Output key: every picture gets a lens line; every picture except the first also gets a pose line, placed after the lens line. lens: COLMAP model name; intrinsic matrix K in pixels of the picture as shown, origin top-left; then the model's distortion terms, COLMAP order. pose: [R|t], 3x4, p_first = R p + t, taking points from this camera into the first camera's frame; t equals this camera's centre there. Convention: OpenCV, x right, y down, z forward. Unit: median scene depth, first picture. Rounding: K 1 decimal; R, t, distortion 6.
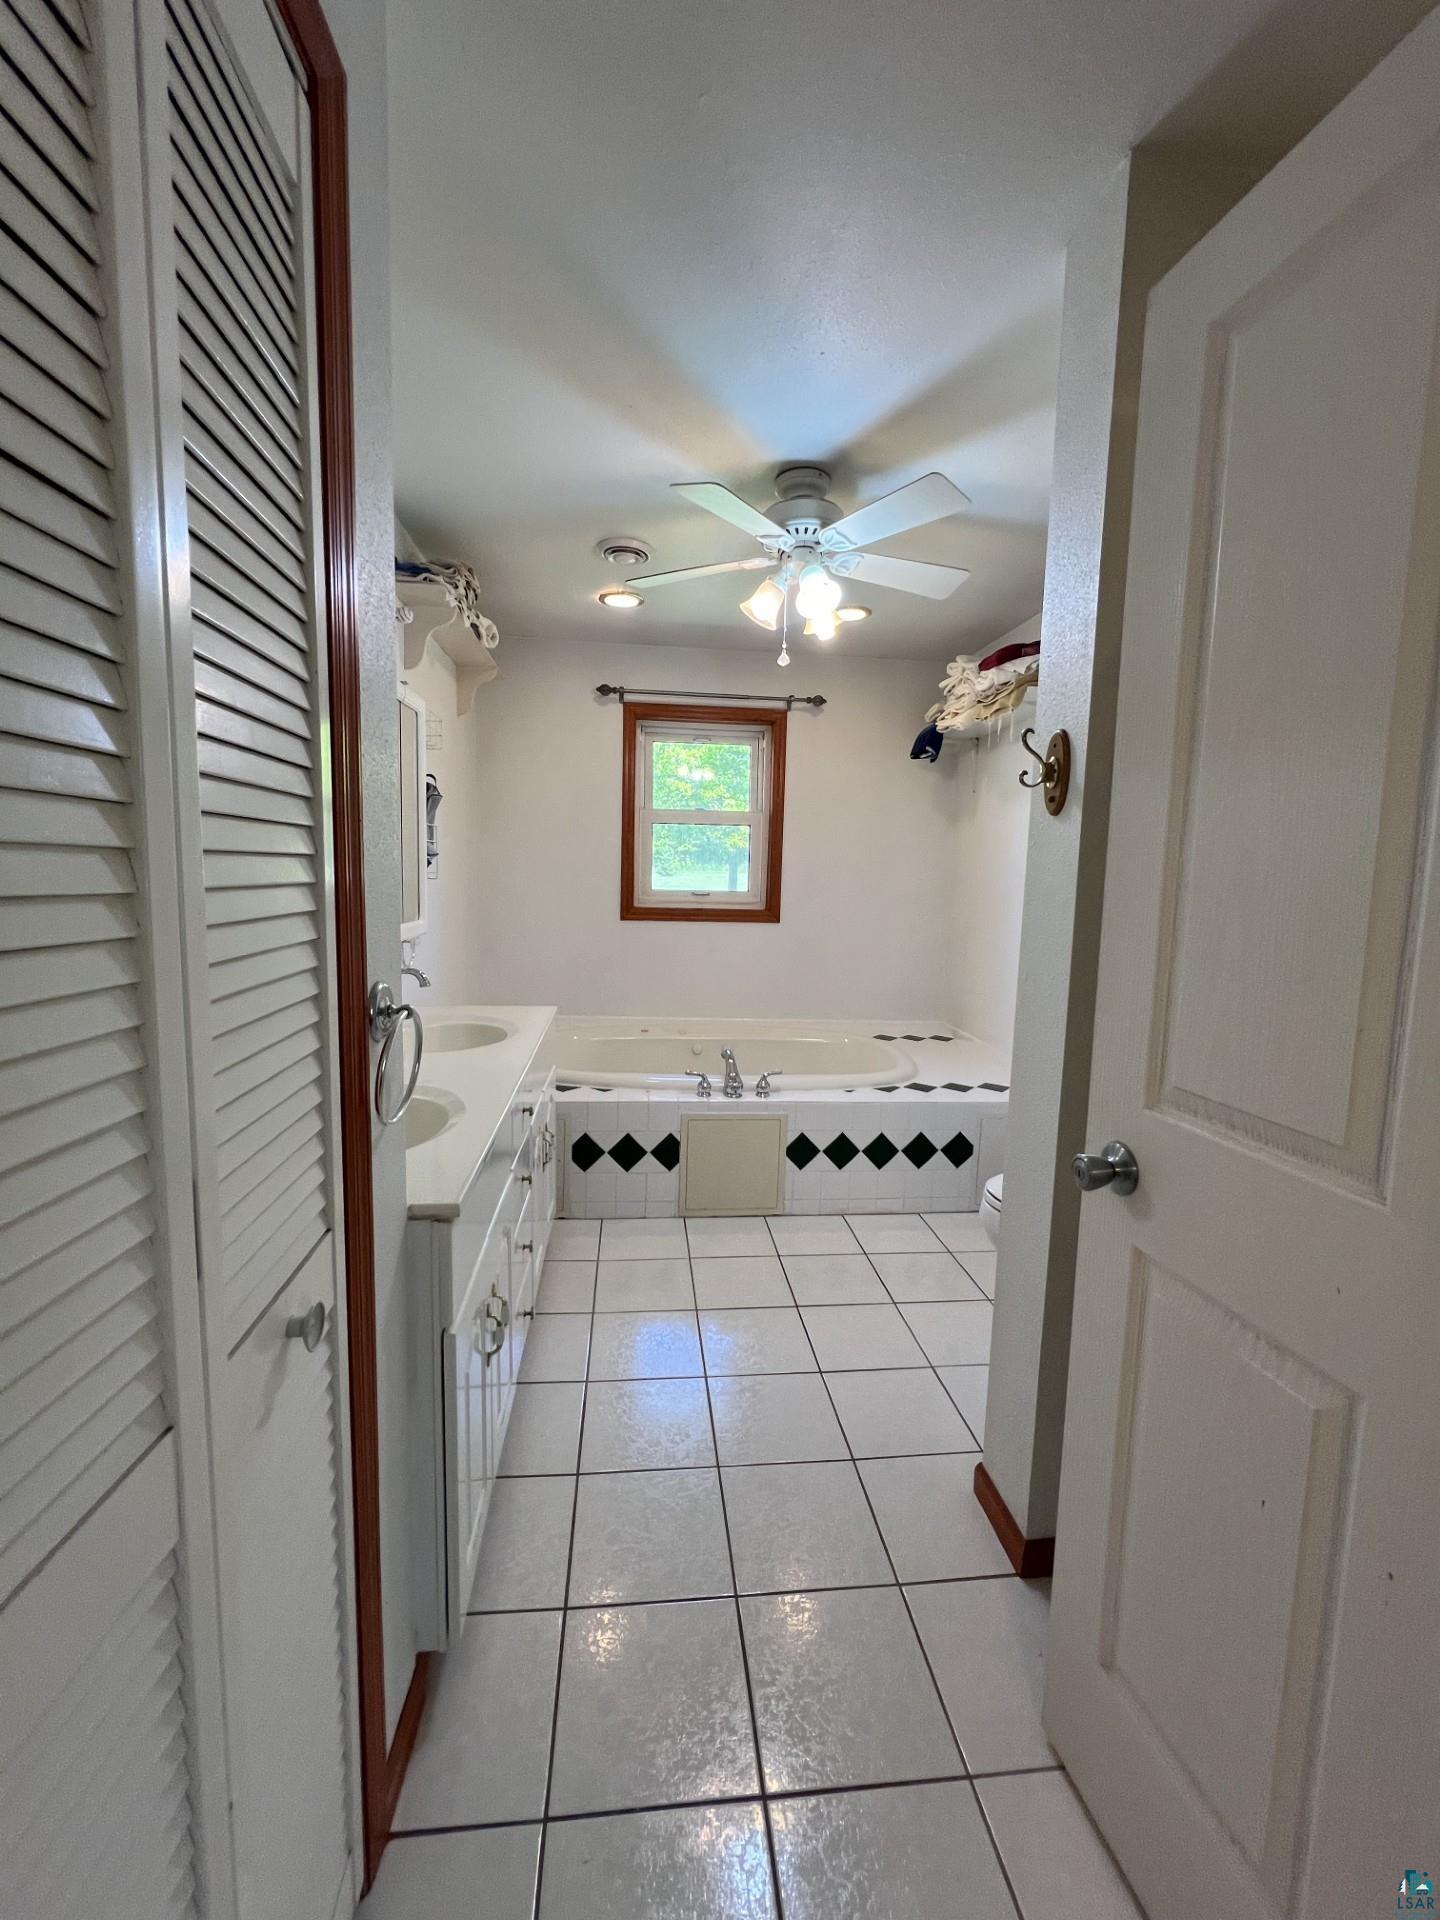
lens RADIAL K [[770.6, 0, 715.8], [0, 770.6, 957.3], [0, 0, 1]] dist [-0.004231, 0.000572]
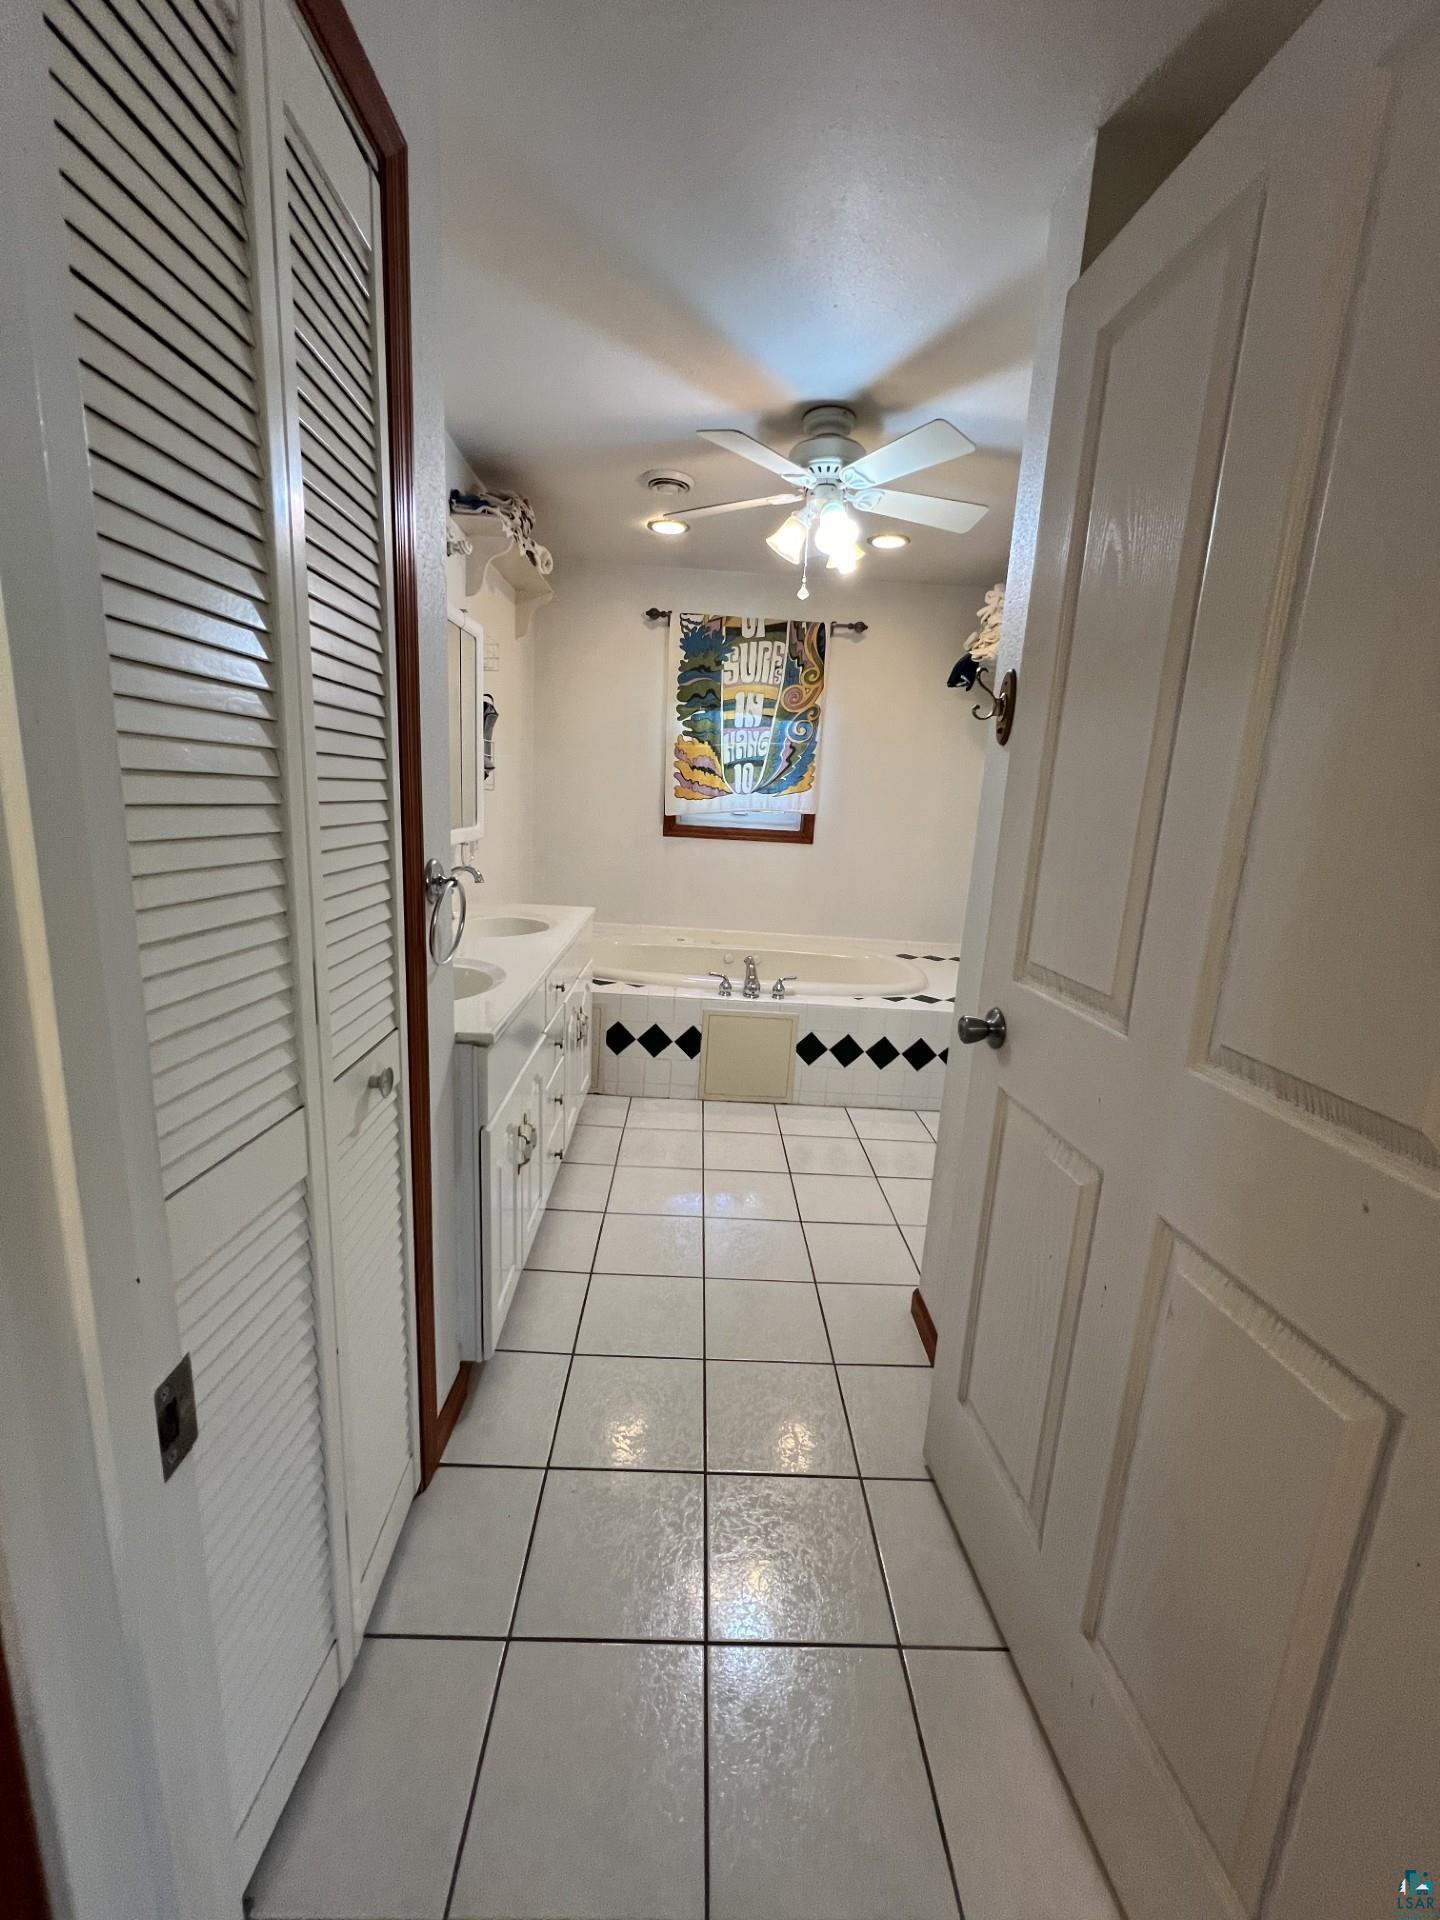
lens RADIAL K [[770.6, 0, 718.5], [0, 770.6, 958.5], [0, 0, 1]] dist [-0.004231, 0.000572]
pose [[0.996293, 0.045807, -0.072813, 0.088382], [-0.038582, 0.994467, 0.097704, 0.029666], [0.076886, -0.094533, 0.992548, -0.166533]]
